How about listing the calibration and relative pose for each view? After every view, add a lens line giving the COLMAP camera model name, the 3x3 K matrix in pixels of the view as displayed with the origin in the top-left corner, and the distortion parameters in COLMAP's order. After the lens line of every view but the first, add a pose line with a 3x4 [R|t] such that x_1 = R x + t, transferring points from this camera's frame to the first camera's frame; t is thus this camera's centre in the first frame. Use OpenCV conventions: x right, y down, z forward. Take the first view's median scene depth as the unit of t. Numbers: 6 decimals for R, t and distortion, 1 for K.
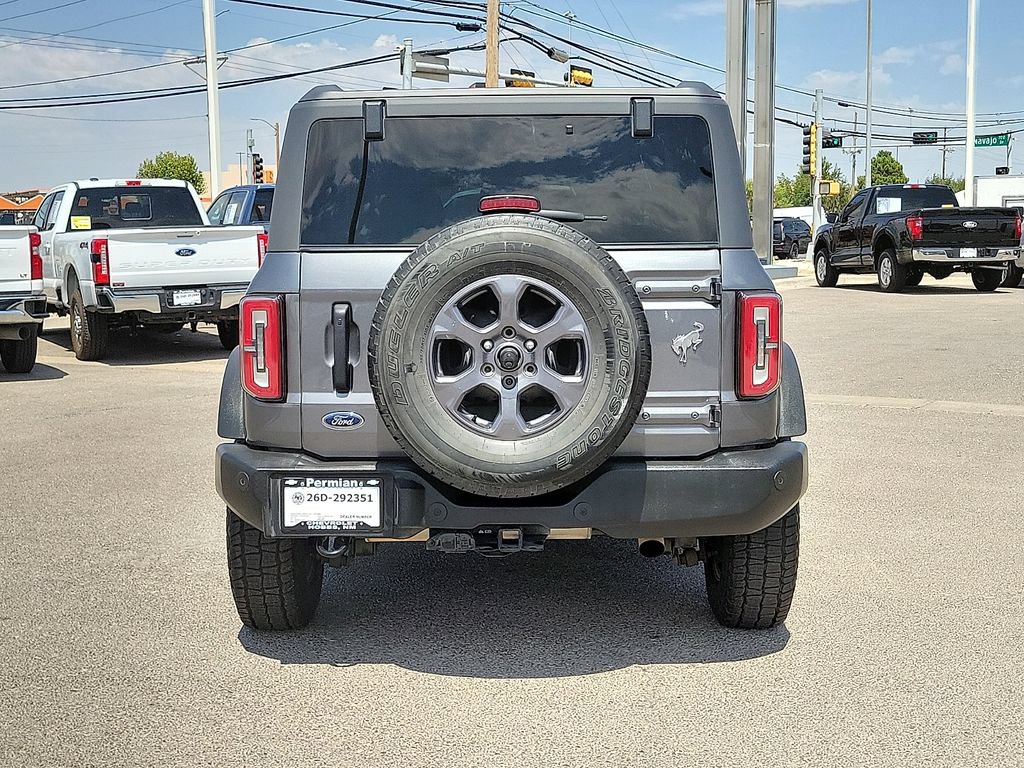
lens RADIAL K [[1463.5, 0, 512.0], [0, 1463.5, 384.0], [0, 0, 1]] dist [0.027916, 0.055421]
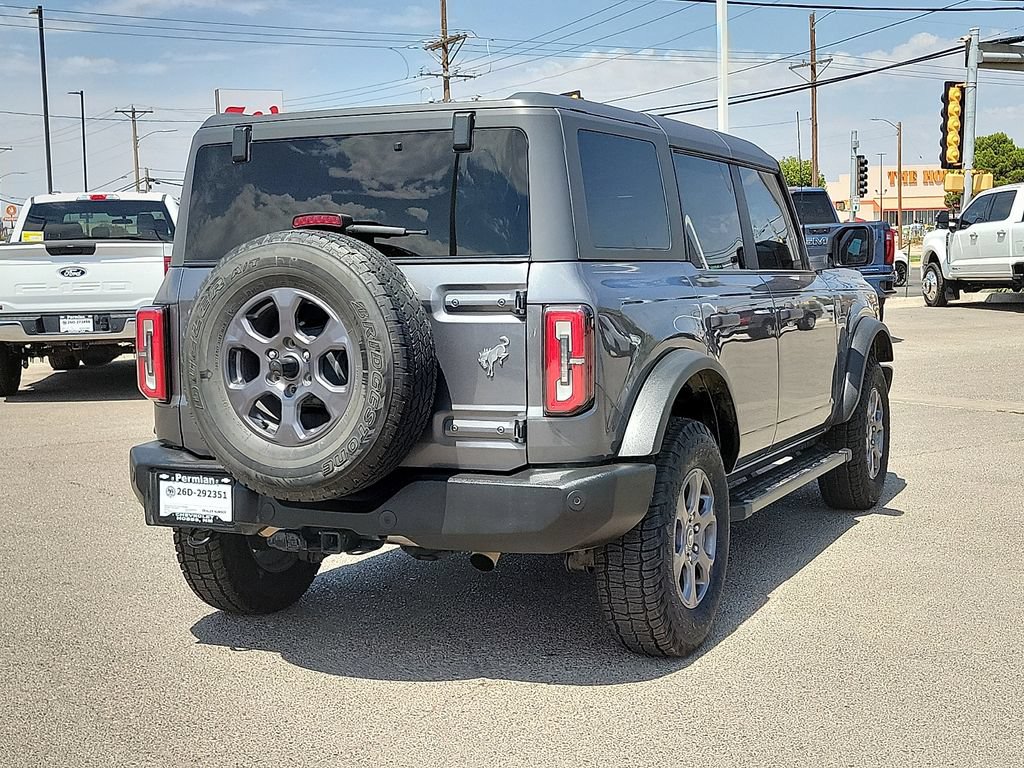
lens RADIAL K [[1502.4, 0, 540.9], [0, 1502.4, 391.6], [0, 0, 1]] dist [0.025982, 0.073225]
pose [[0.914011, 0.028786, -0.404667, 0.561280], [-0.028919, 0.999565, 0.005784, -0.011152], [0.404658, 0.006416, 0.914446, 0.081789]]
